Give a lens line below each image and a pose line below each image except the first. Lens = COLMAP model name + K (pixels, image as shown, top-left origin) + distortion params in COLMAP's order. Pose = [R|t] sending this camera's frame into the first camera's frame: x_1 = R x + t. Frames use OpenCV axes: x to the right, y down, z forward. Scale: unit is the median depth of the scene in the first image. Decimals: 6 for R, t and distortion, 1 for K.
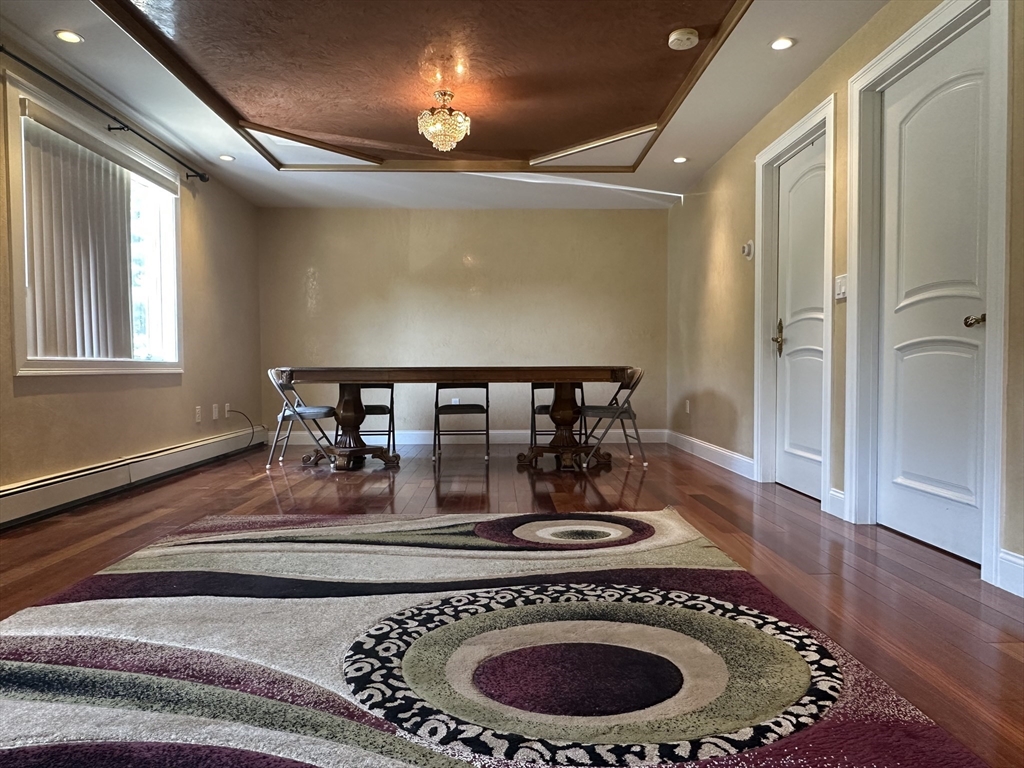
lens RADIAL K [[656.8, 0, 512.5], [0, 656.8, 383.7], [0, 0, 1]] dist [-0.000102, -0.000137]
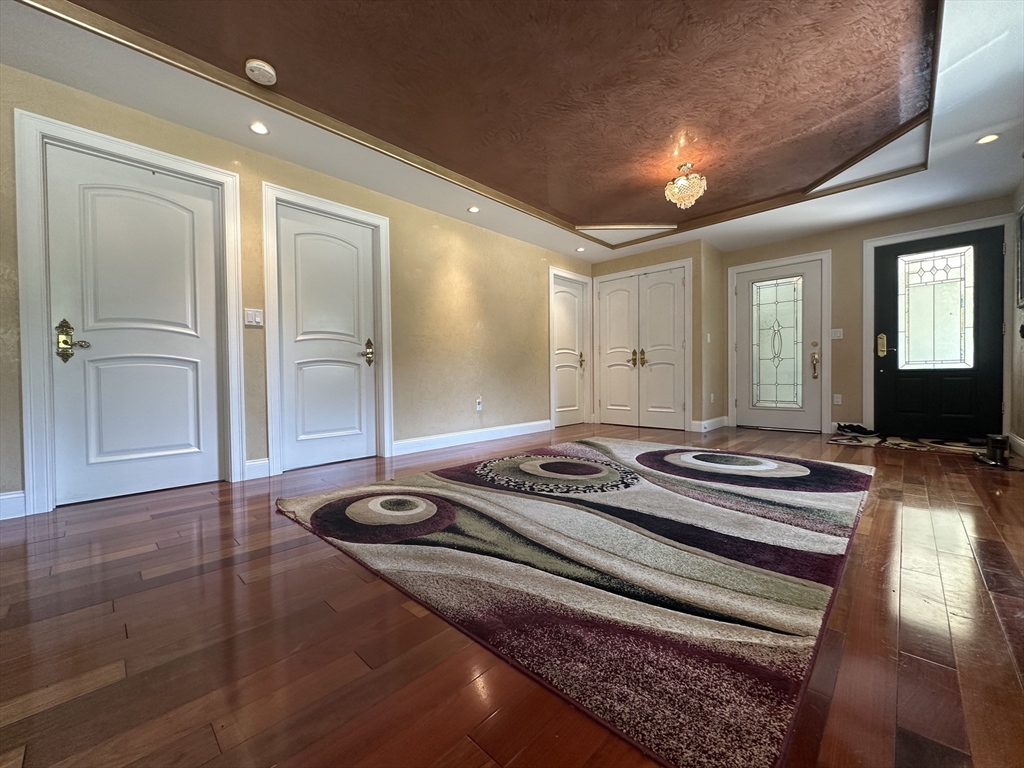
lens RADIAL K [[410.1, 0, 511.4], [0, 410.1, 384.0], [0, 0, 1]] dist [-0.003563, -0.000254]
pose [[-0.704929, 0.001692, 0.709276, -0.810149], [0.033222, 0.998978, 0.030635, -0.016532], [-0.708499, 0.045159, -0.704265, 1.900918]]
